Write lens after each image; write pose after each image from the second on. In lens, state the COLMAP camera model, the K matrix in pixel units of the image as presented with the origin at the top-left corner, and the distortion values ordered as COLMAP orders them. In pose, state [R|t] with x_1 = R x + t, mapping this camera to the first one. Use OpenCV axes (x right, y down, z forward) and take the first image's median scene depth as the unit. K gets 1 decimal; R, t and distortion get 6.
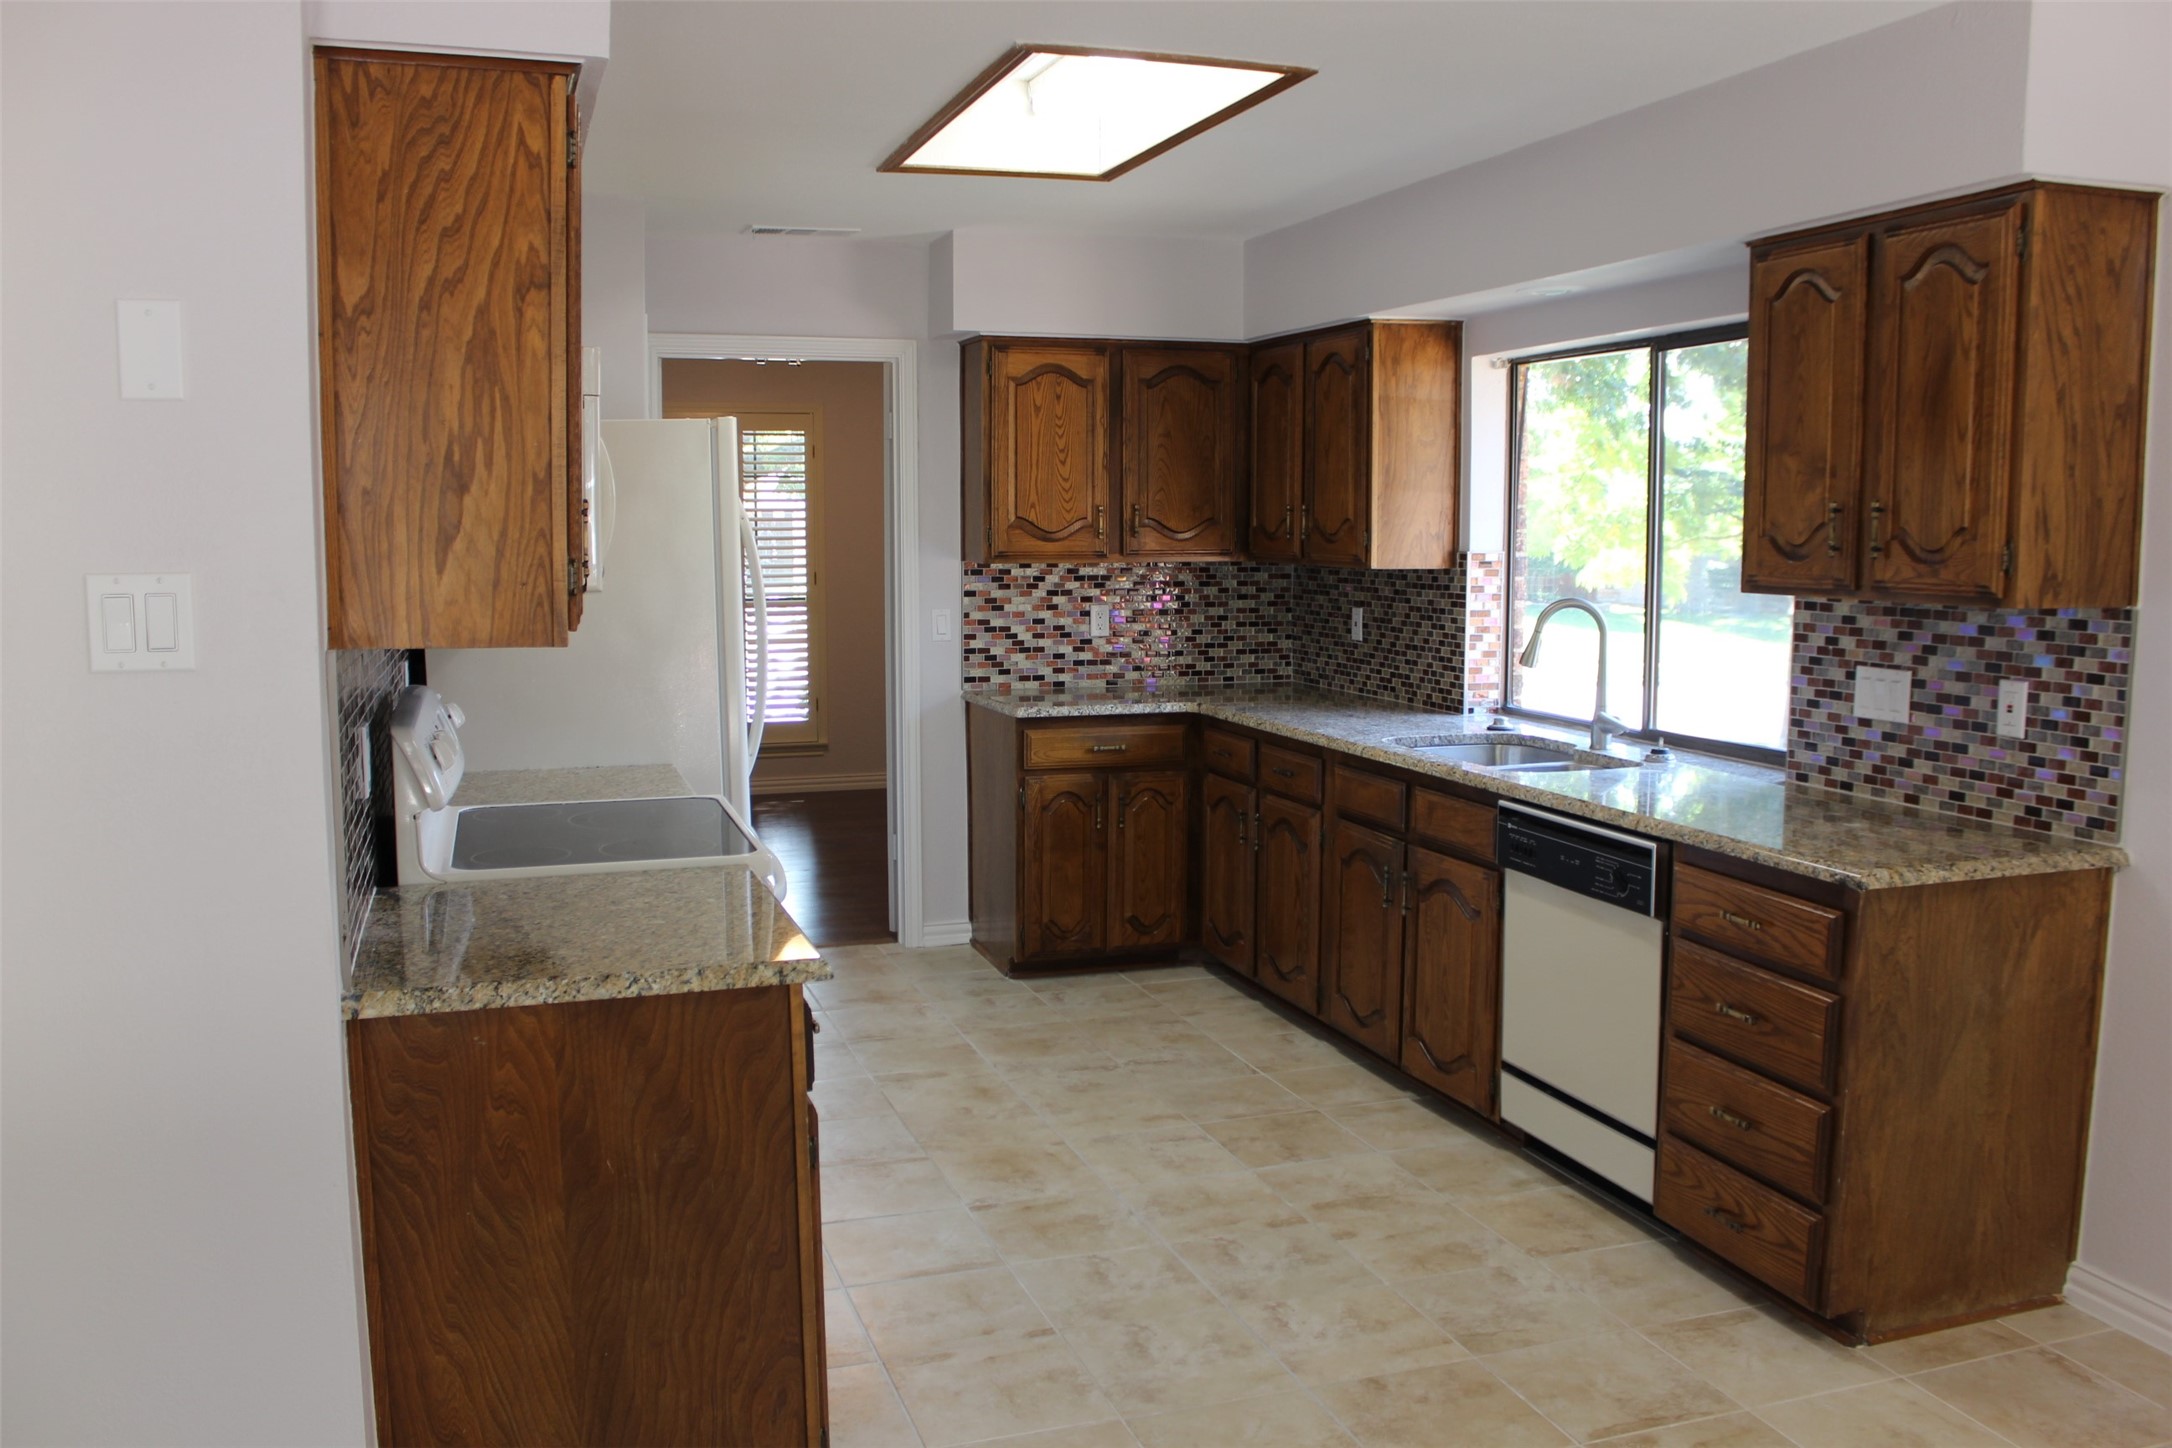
lens RADIAL K [[1804.3, 0, 1101.2], [0, 1804.3, 727.1], [0, 0, 1]] dist [-0.164040, 0.141414]
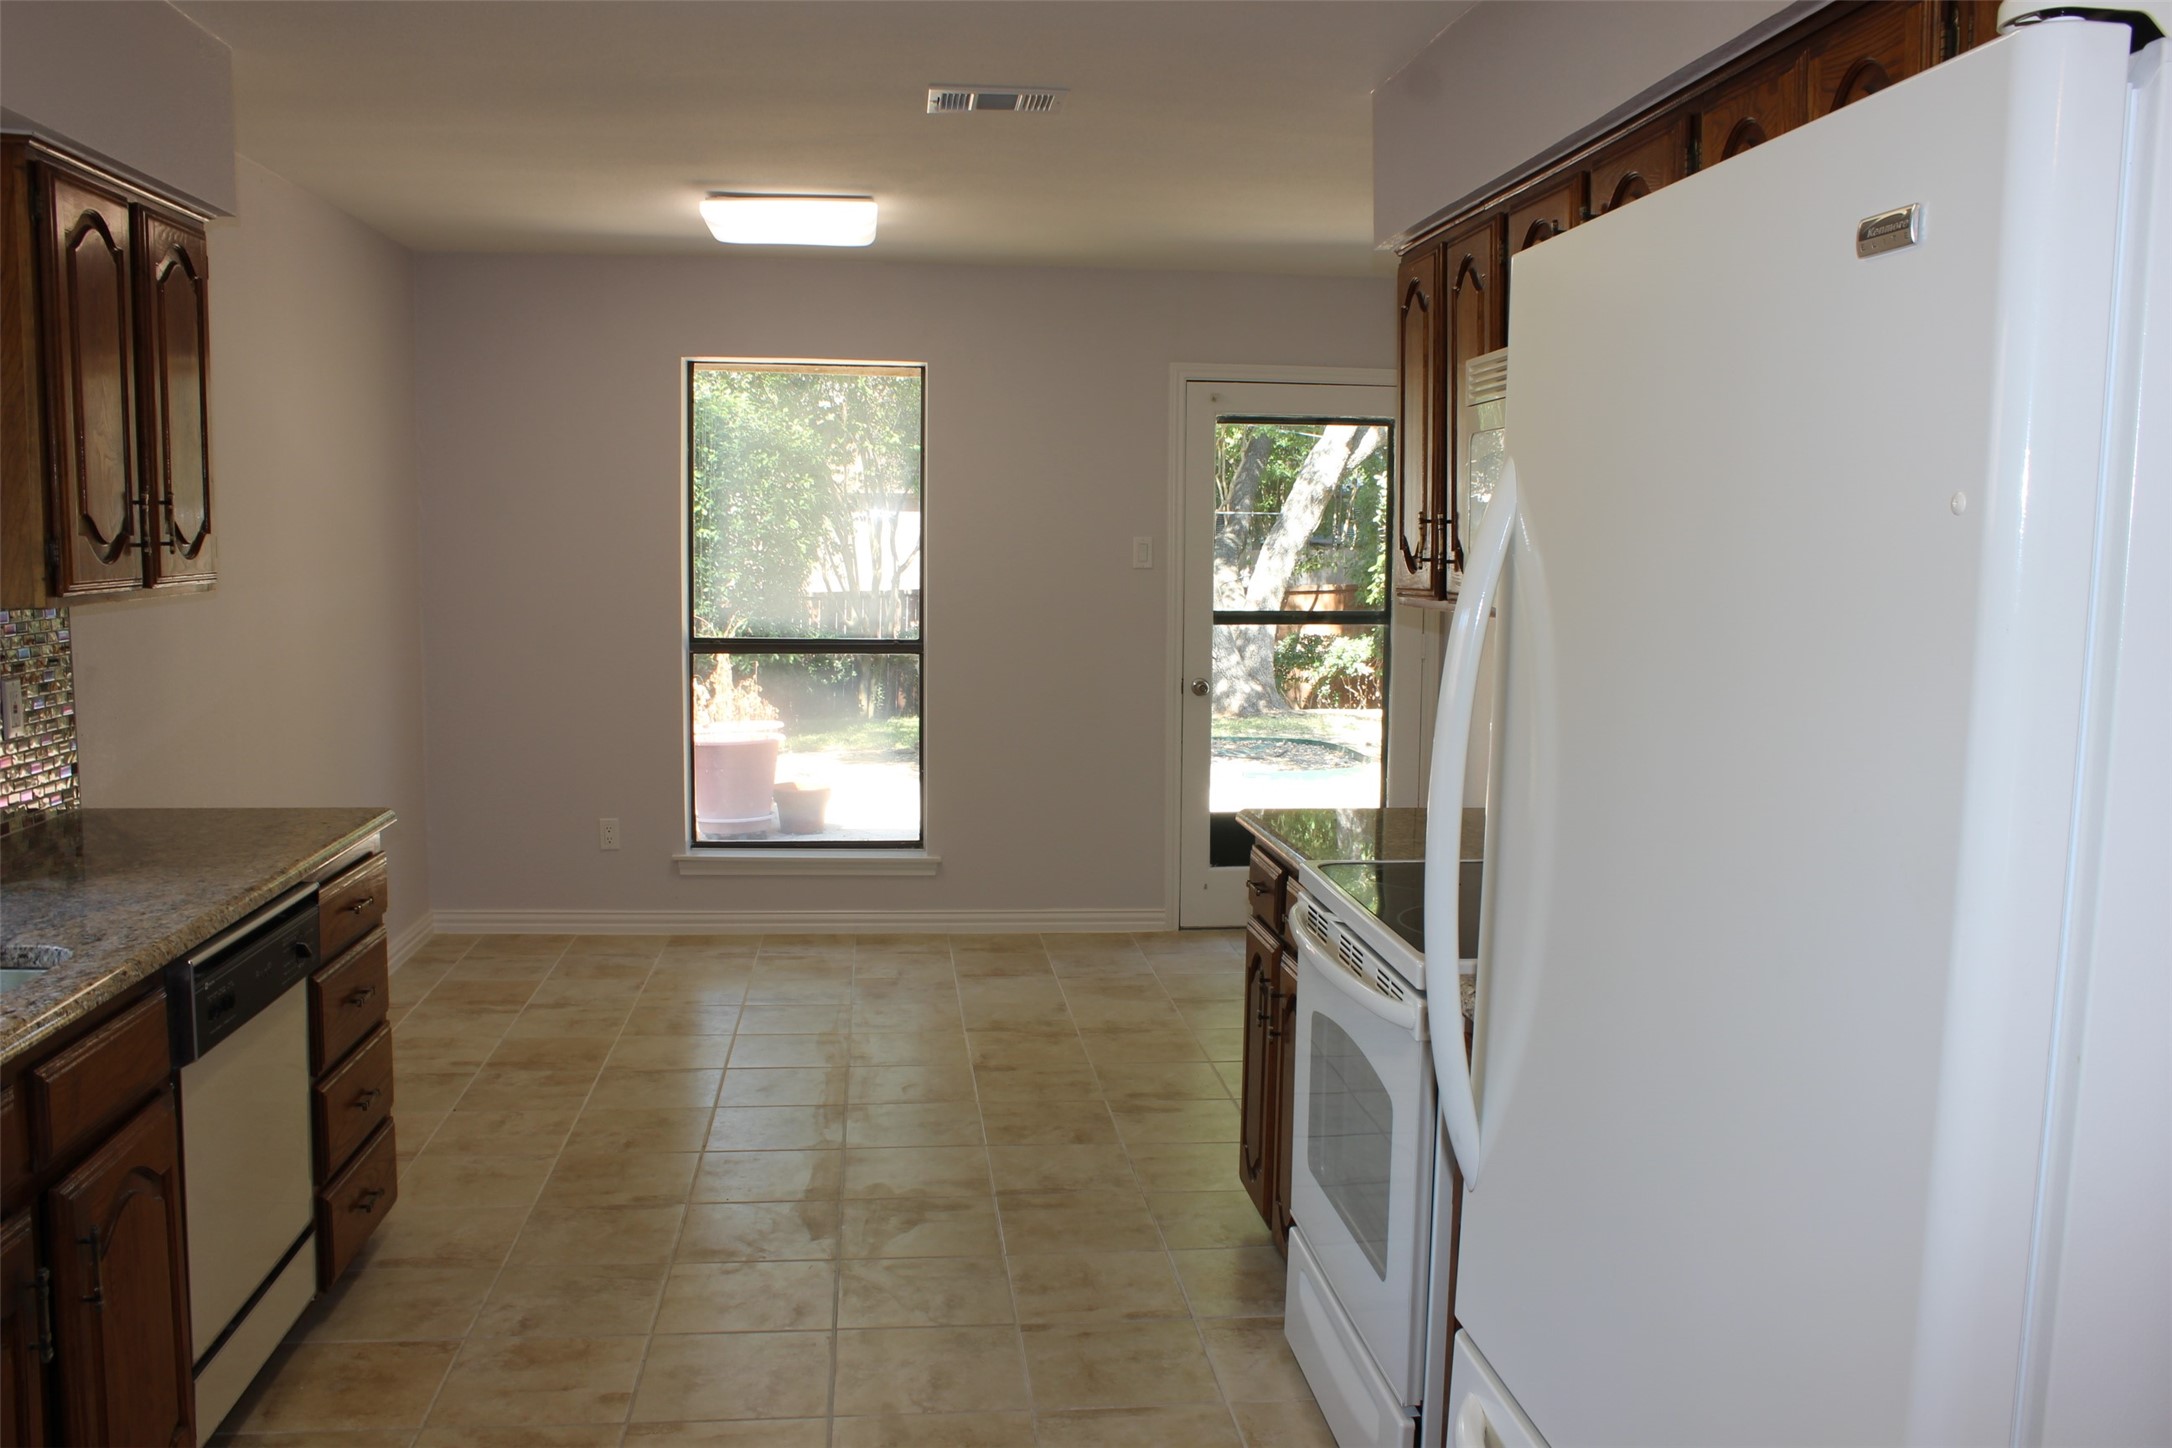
lens RADIAL K [[1804.3, 0, 1101.2], [0, 1804.3, 727.1], [0, 0, 1]] dist [-0.164040, 0.141414]
pose [[-0.978170, -0.038795, 0.204154, -0.198454], [0.007434, 0.975258, 0.220944, -0.161611], [-0.207675, 0.217638, -0.953680, 1.407817]]
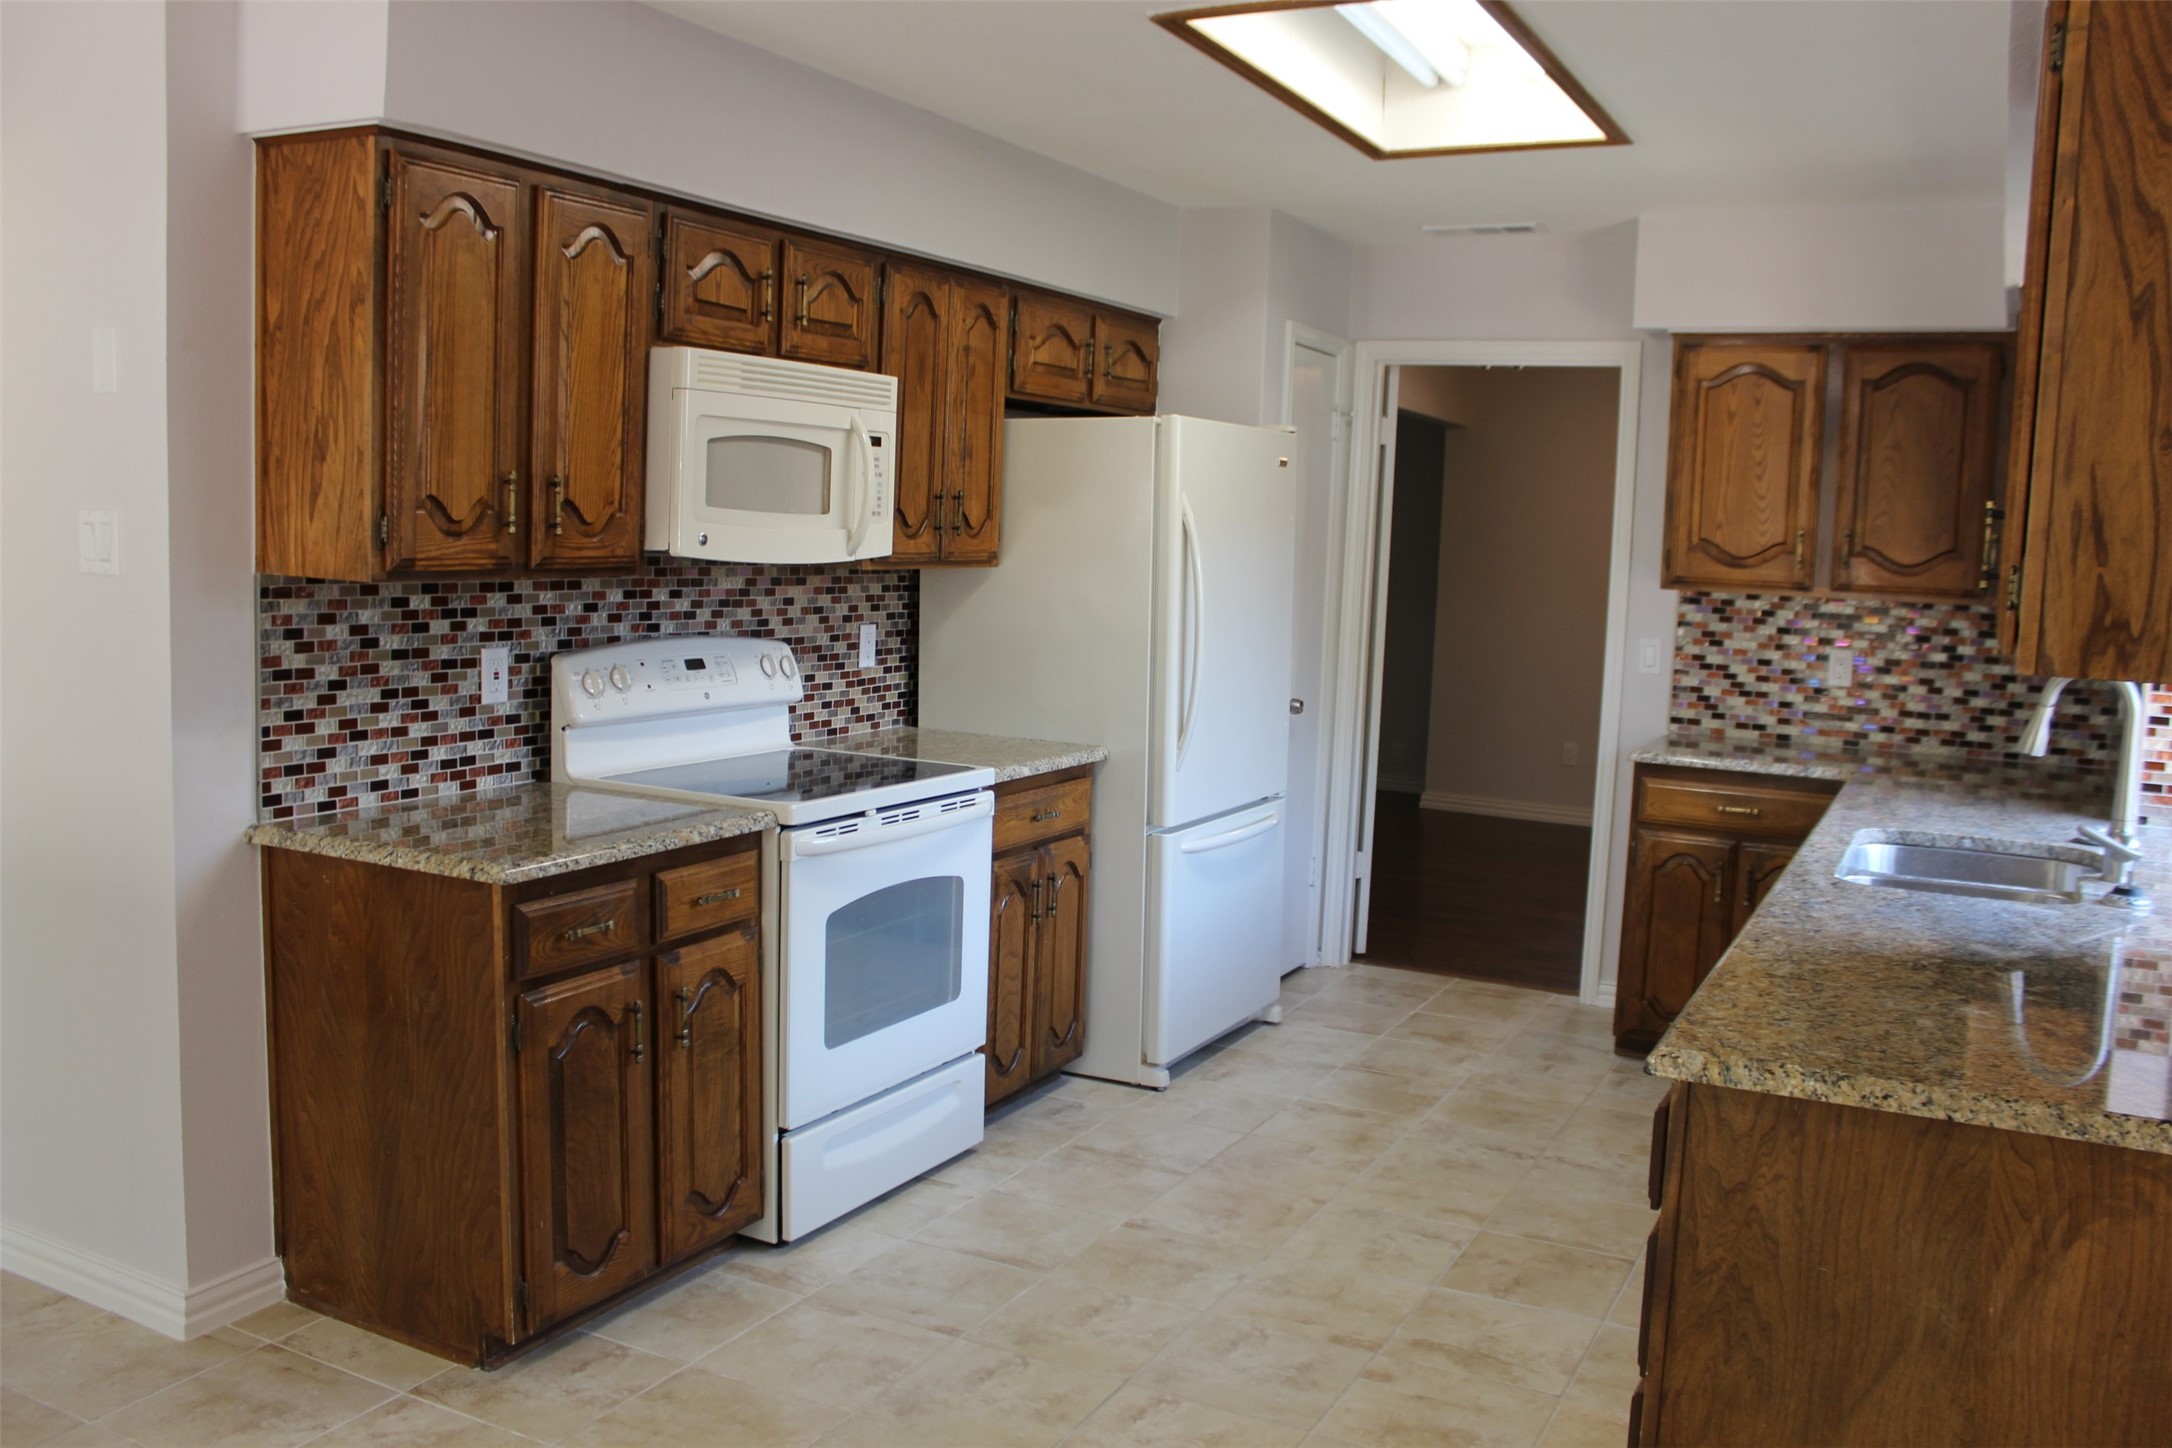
lens RADIAL K [[1804.3, 0, 1101.2], [0, 1804.3, 727.1], [0, 0, 1]] dist [-0.164040, 0.141414]
pose [[0.693106, 0.103875, -0.713312, 0.516733], [-0.118374, 0.992530, 0.029515, -0.021952], [0.711050, 0.063980, 0.700225, 0.262495]]
